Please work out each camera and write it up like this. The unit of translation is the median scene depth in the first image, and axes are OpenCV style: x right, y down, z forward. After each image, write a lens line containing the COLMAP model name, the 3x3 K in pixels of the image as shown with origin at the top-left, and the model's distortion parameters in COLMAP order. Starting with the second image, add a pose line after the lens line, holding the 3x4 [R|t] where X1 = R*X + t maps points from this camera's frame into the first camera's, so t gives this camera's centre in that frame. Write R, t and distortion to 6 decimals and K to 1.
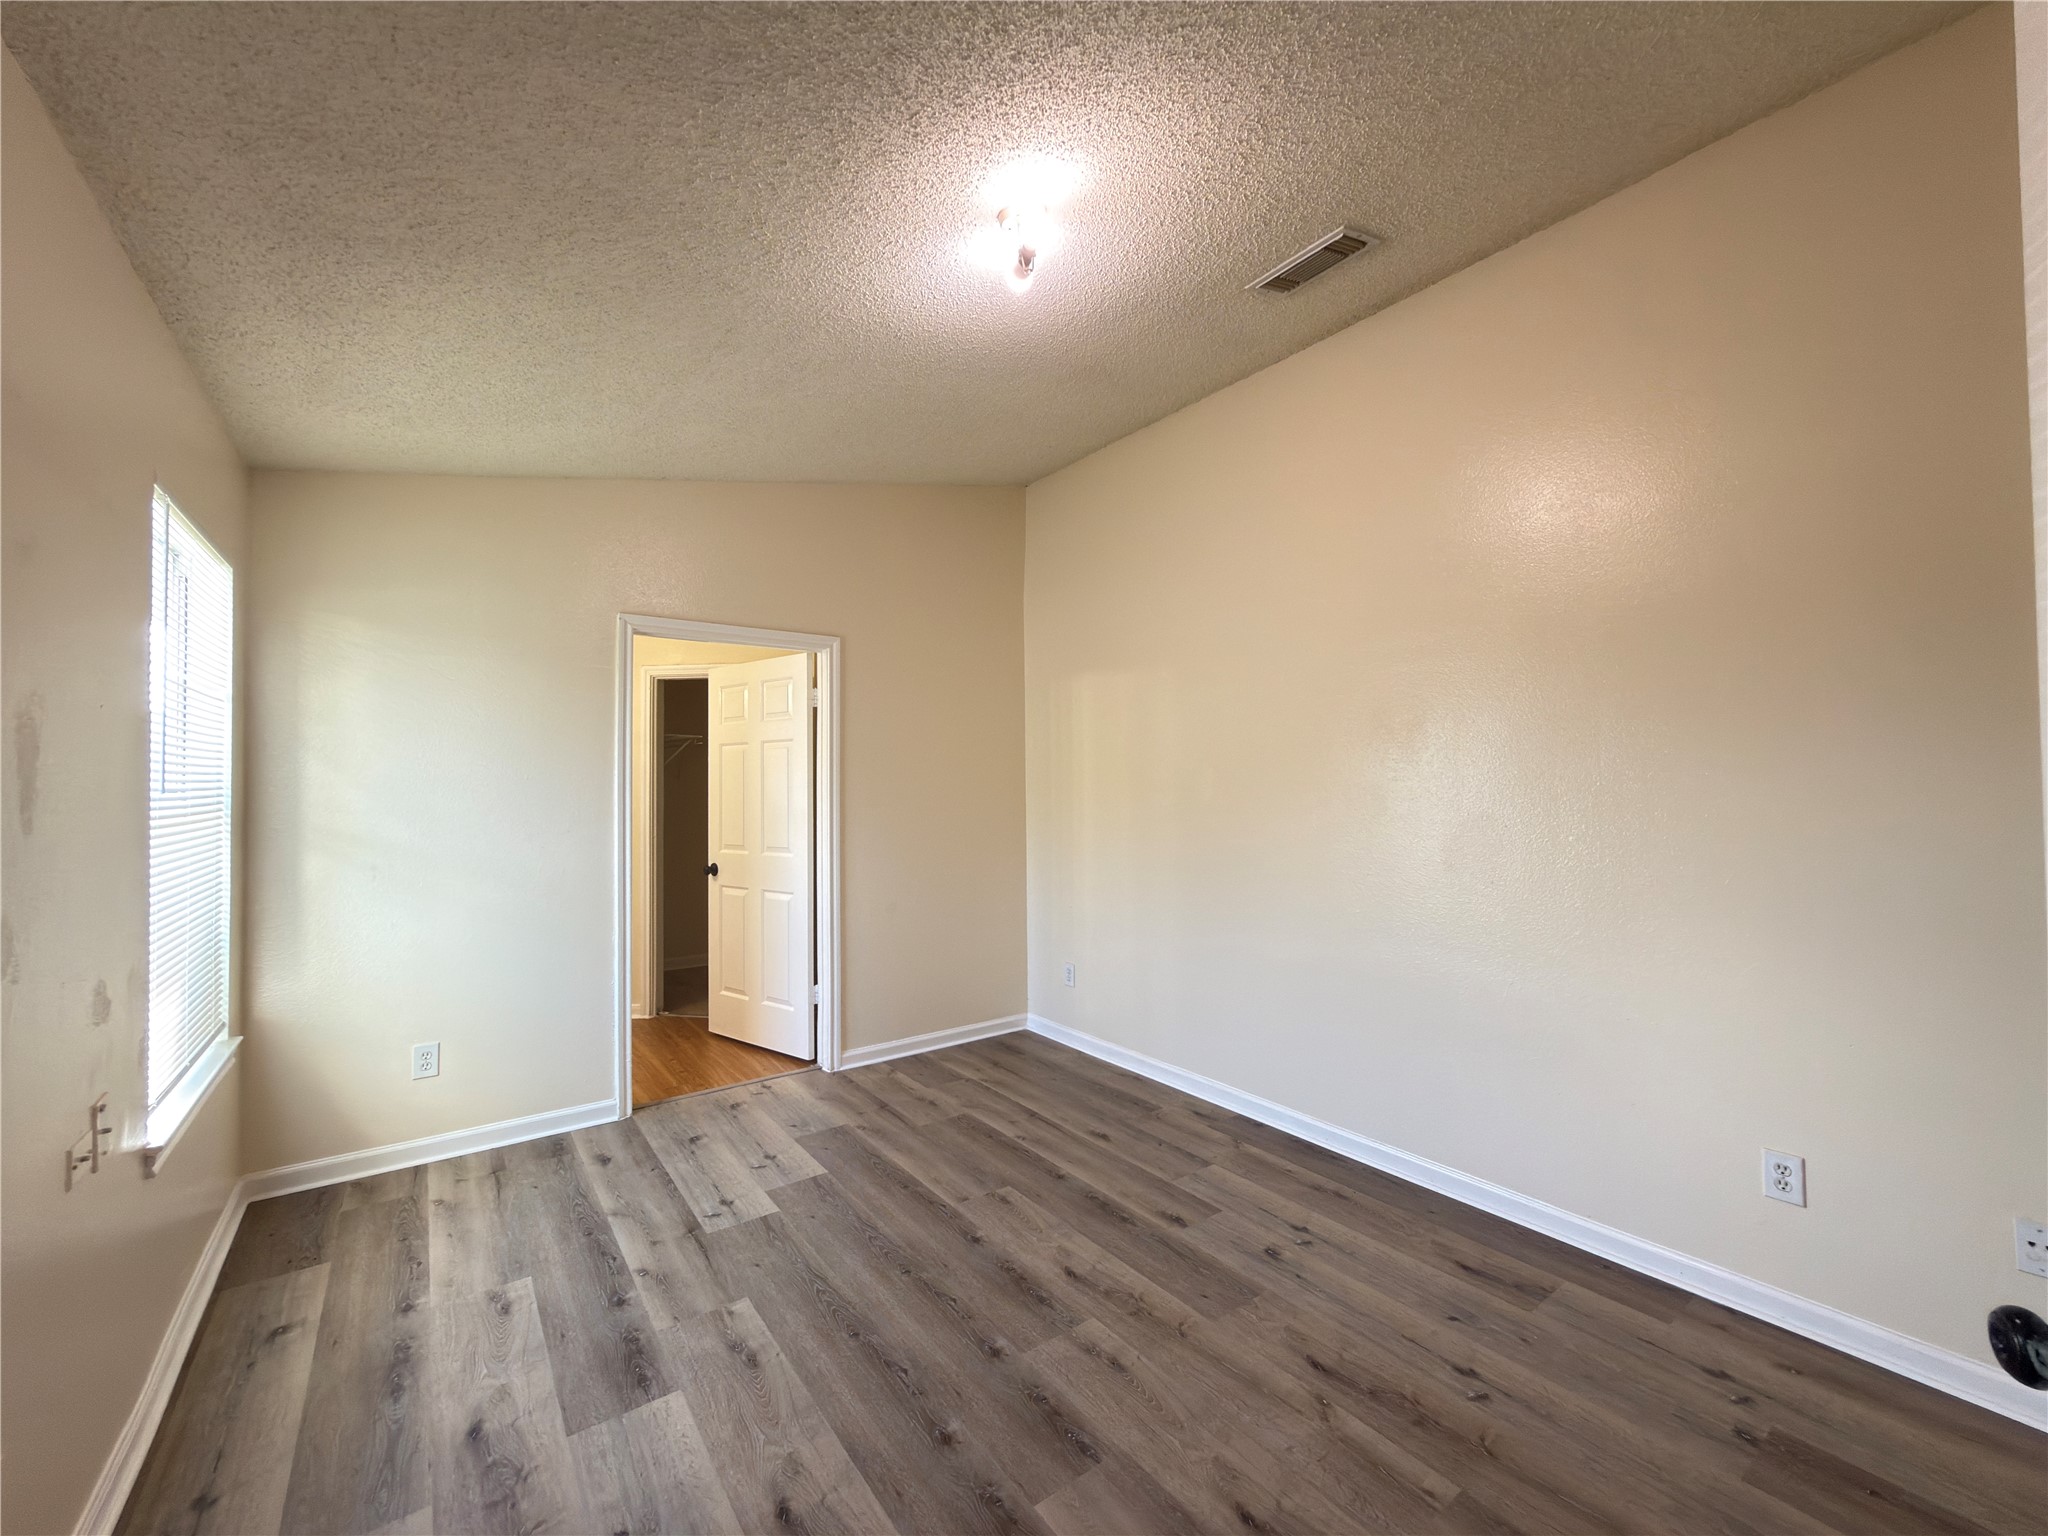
lens RADIAL K [[816.6, 0, 1026.6], [0, 816.6, 773.8], [0, 0, 1]] dist [-0.007237, 0.000682]
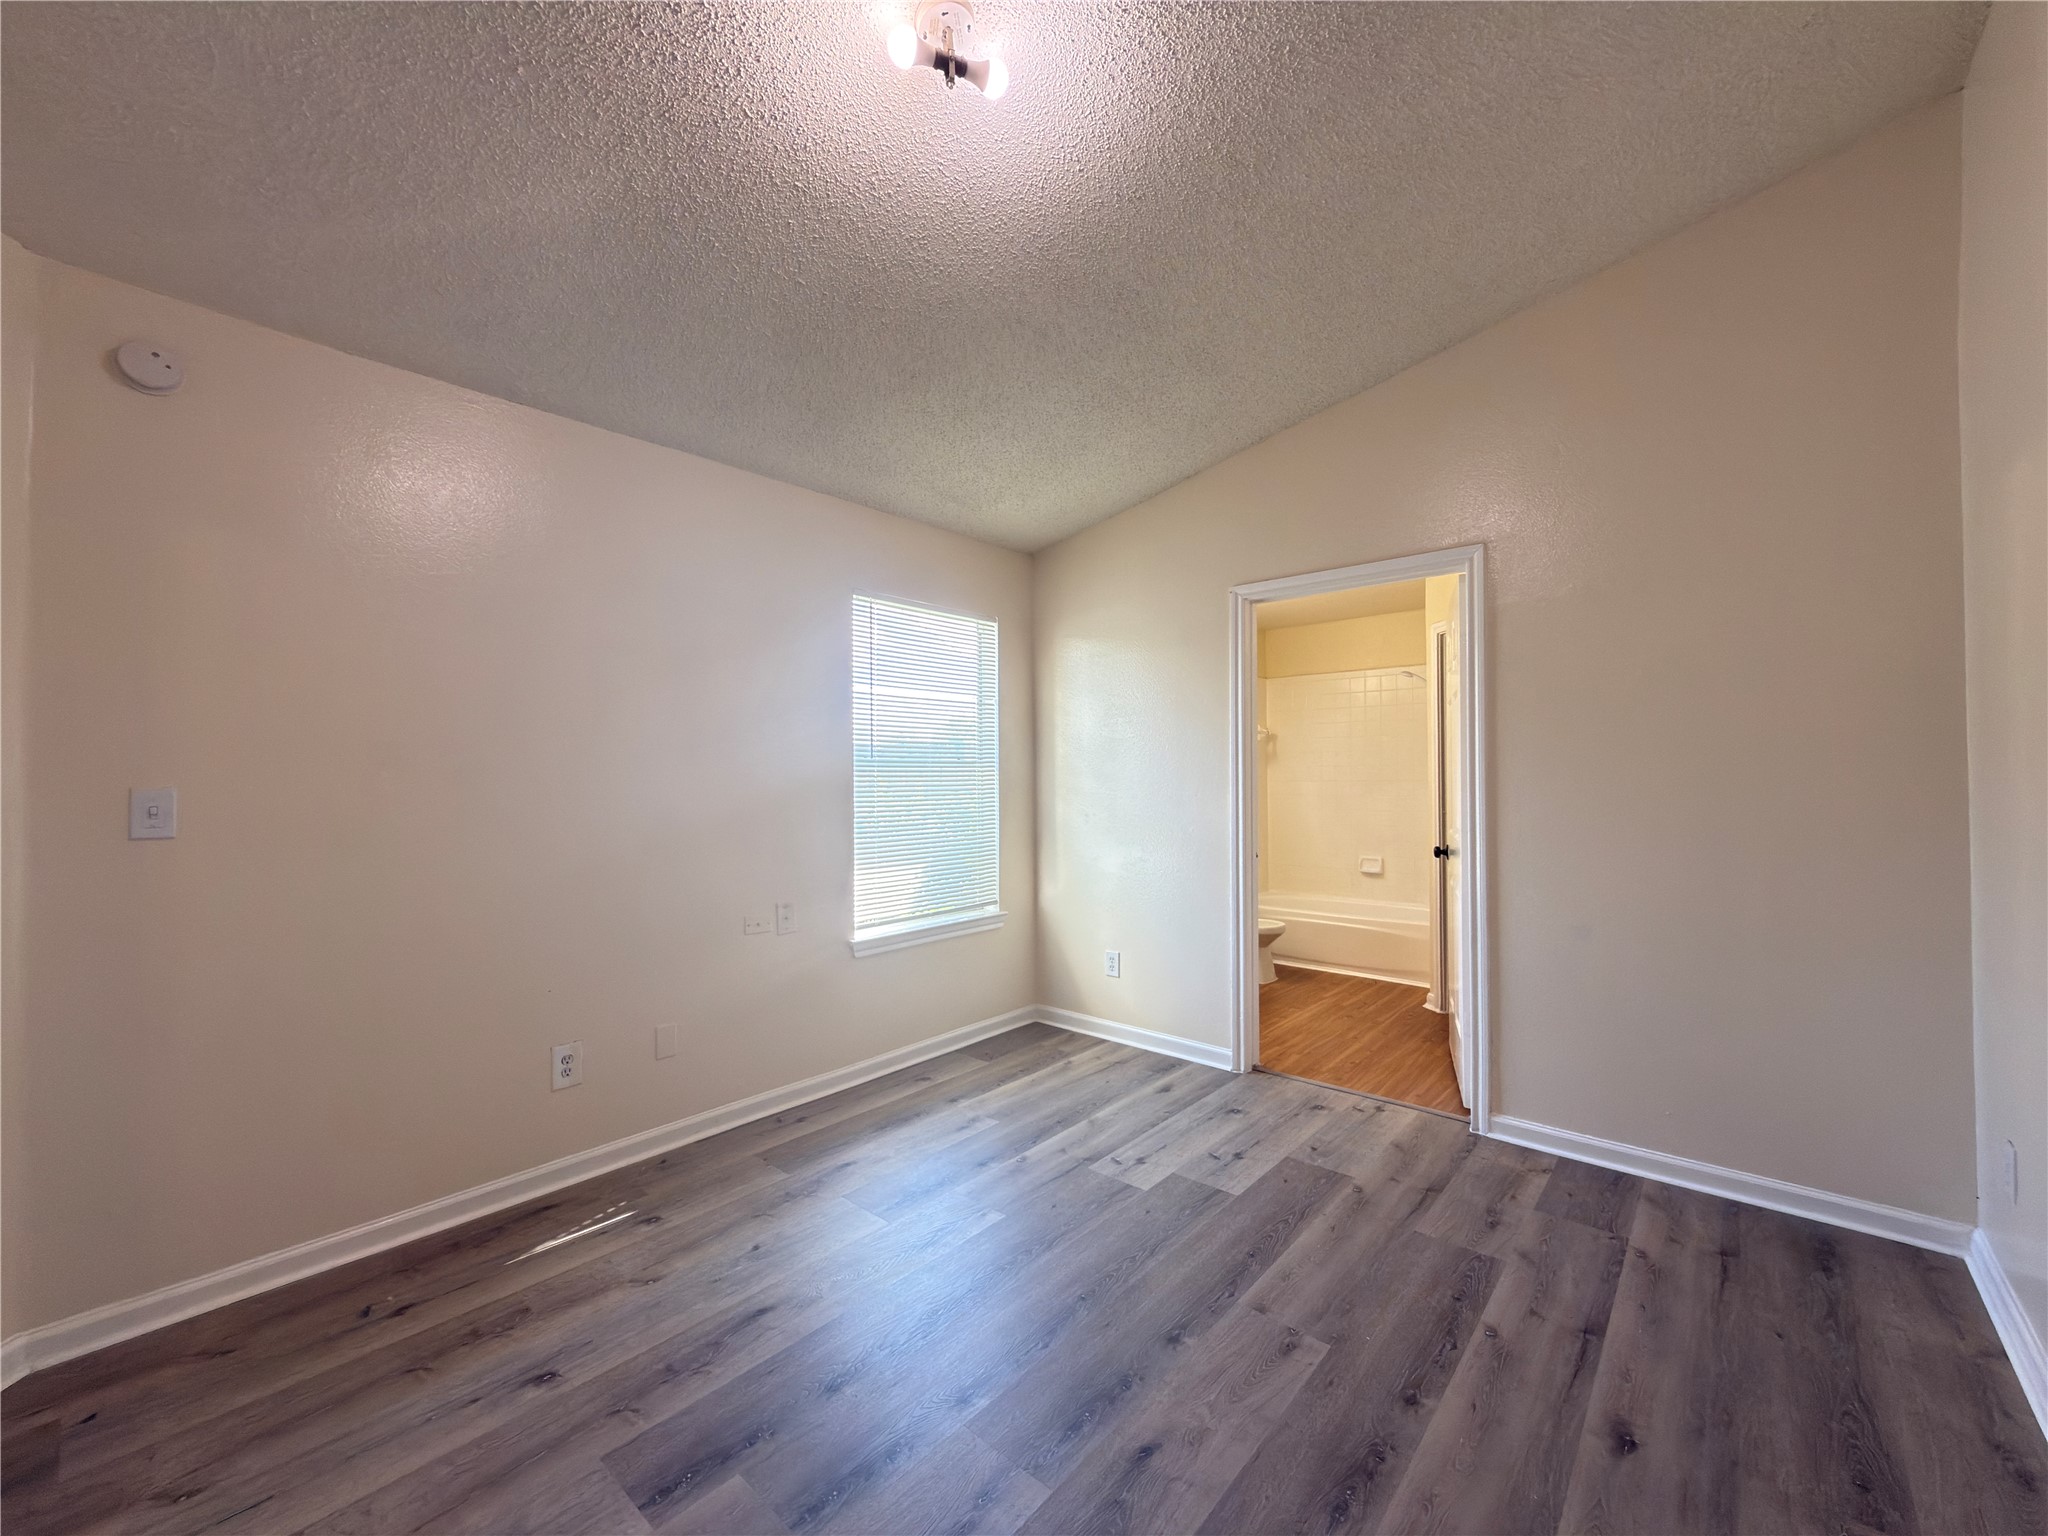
lens RADIAL K [[816.6, 0, 1028.6], [0, 816.6, 773.7], [0, 0, 1]] dist [-0.007237, 0.000682]
pose [[0.212732, -0.000397, -0.977110, 0.503788], [0.014162, 0.999896, 0.002677, 0.038129], [0.977008, -0.014407, 0.212716, 0.565283]]
